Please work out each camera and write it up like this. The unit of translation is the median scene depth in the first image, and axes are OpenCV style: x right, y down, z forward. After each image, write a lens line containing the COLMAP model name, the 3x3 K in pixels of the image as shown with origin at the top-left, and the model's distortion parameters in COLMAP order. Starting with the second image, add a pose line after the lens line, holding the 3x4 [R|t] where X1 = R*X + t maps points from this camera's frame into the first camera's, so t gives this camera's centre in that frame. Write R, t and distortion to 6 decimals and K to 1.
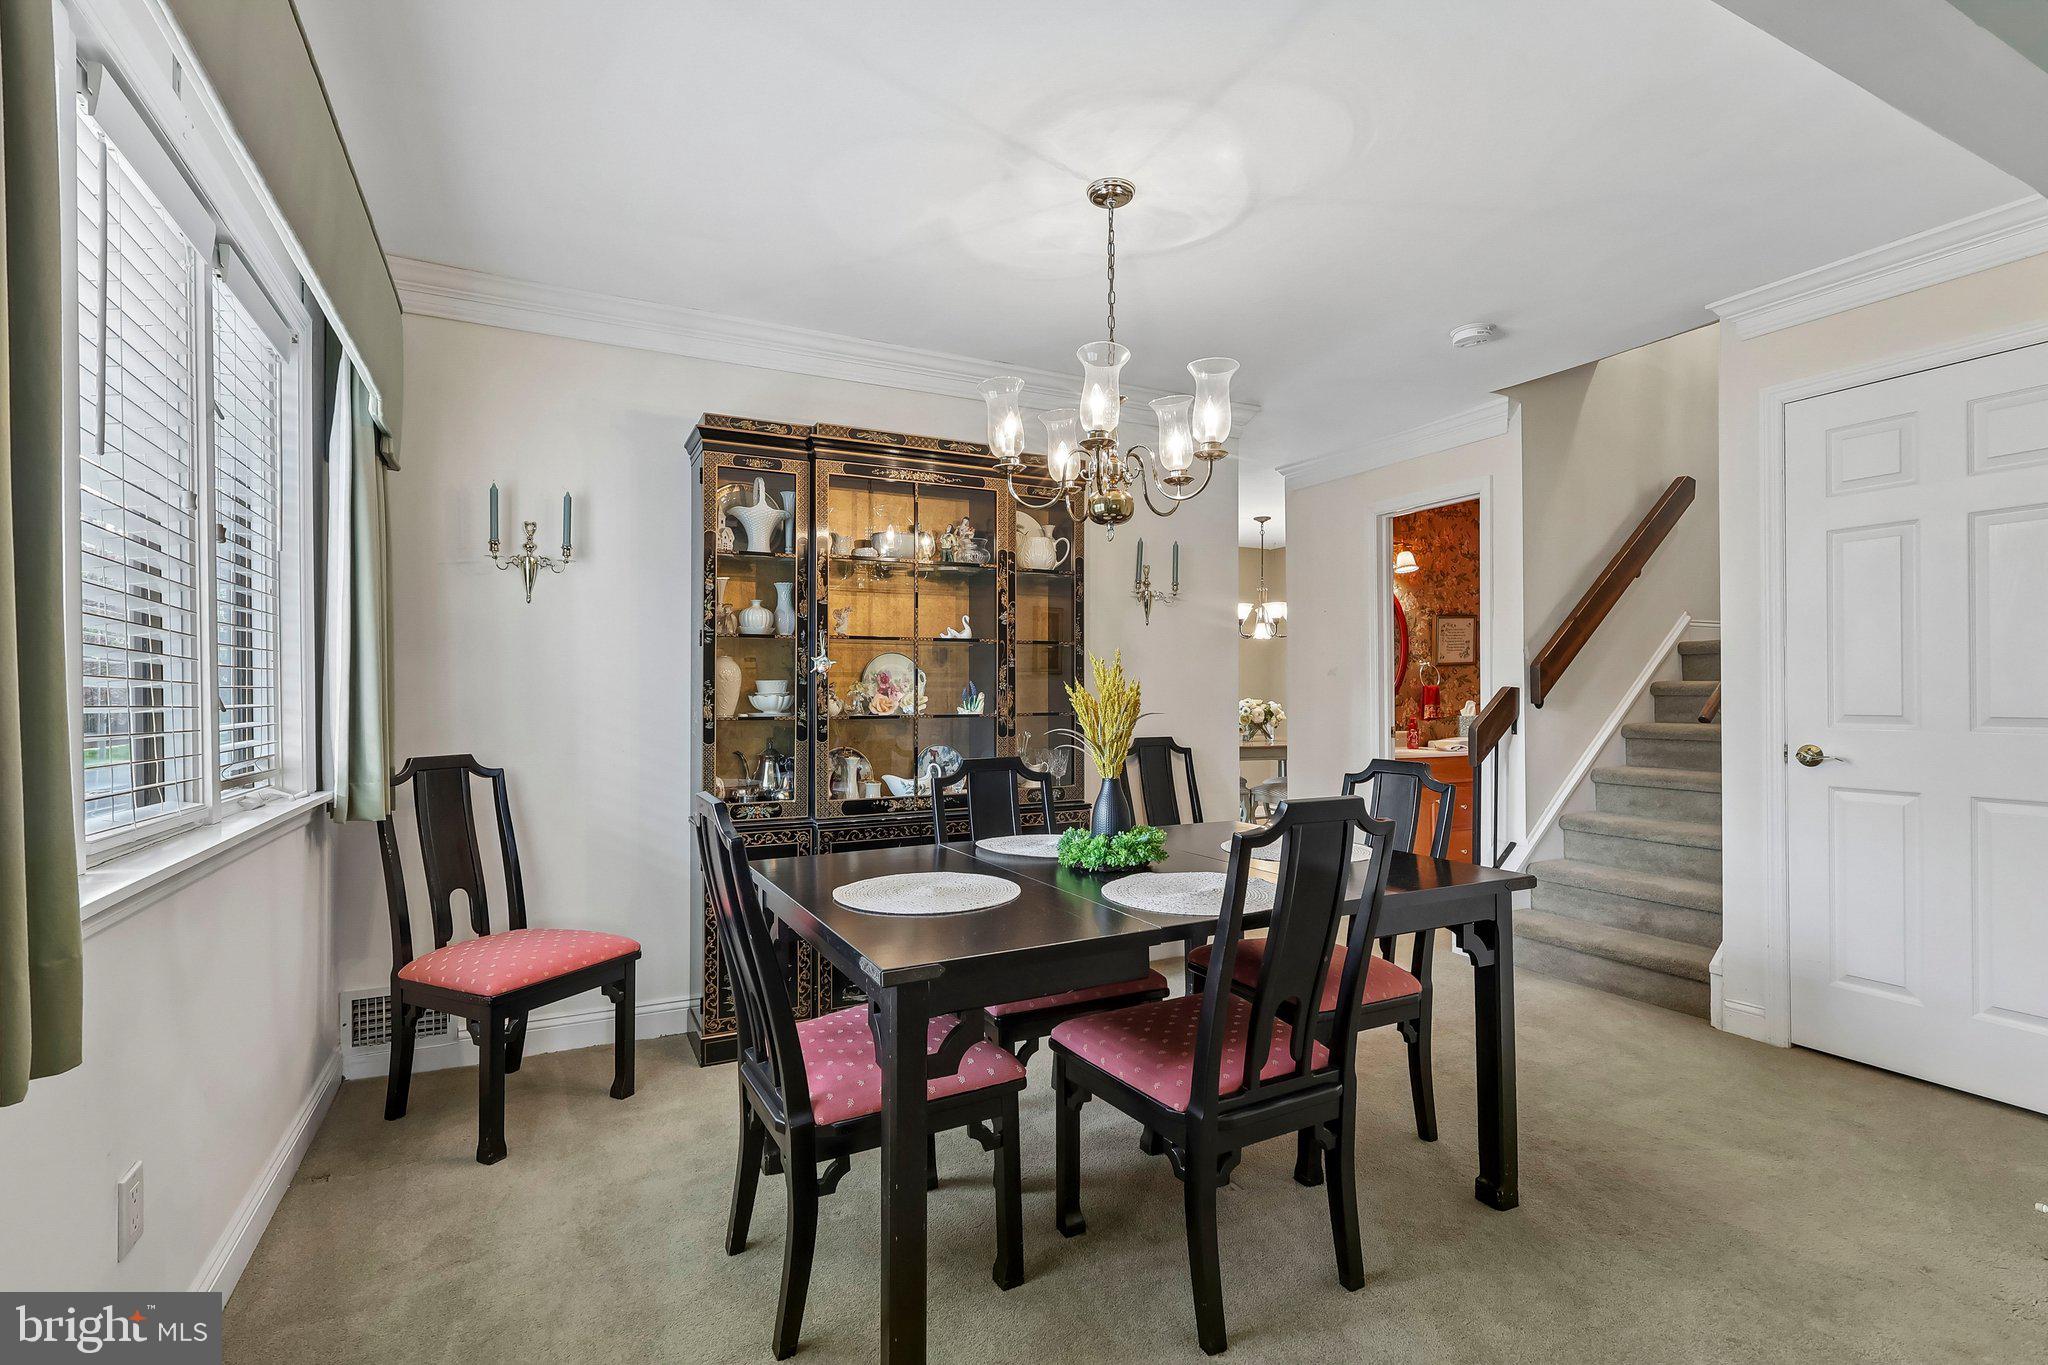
lens RADIAL K [[962.2, 0, 1024.4], [0, 962.2, 697.5], [0, 0, 1]] dist [0.006300, -0.003797]
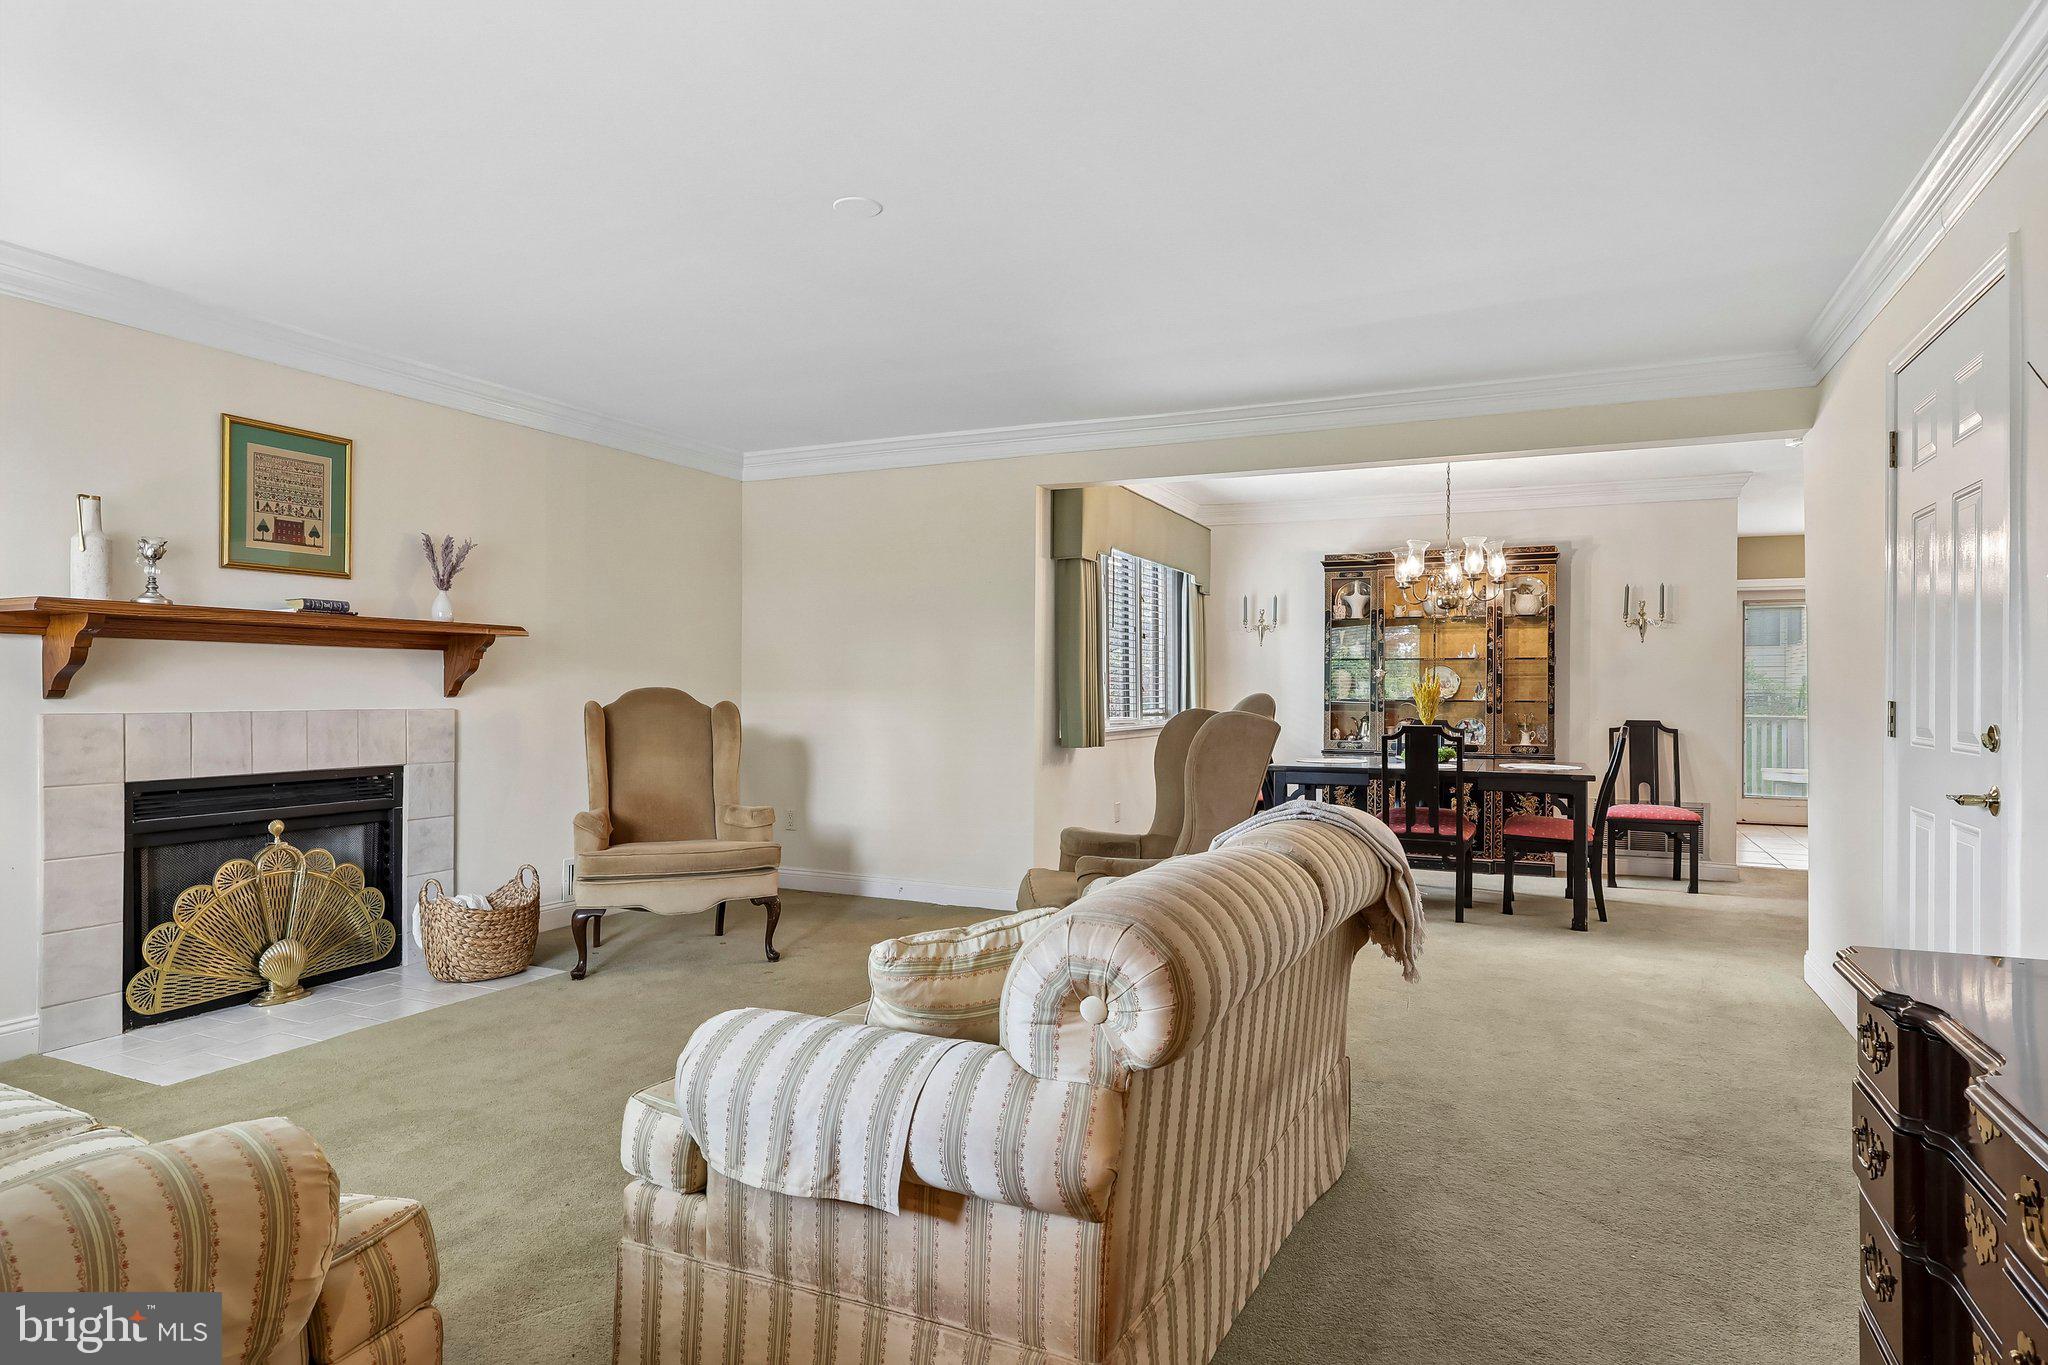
lens RADIAL K [[1139.2, 0, 1031.8], [0, 1139.2, 686.5], [0, 0, 1]] dist [-0.012051, 0.002712]
pose [[0.628884, 0.005843, -0.777477, 1.140410], [-0.012484, 0.999919, -0.002583, 0.008095], [0.777399, 0.011330, 0.628906, -1.013564]]
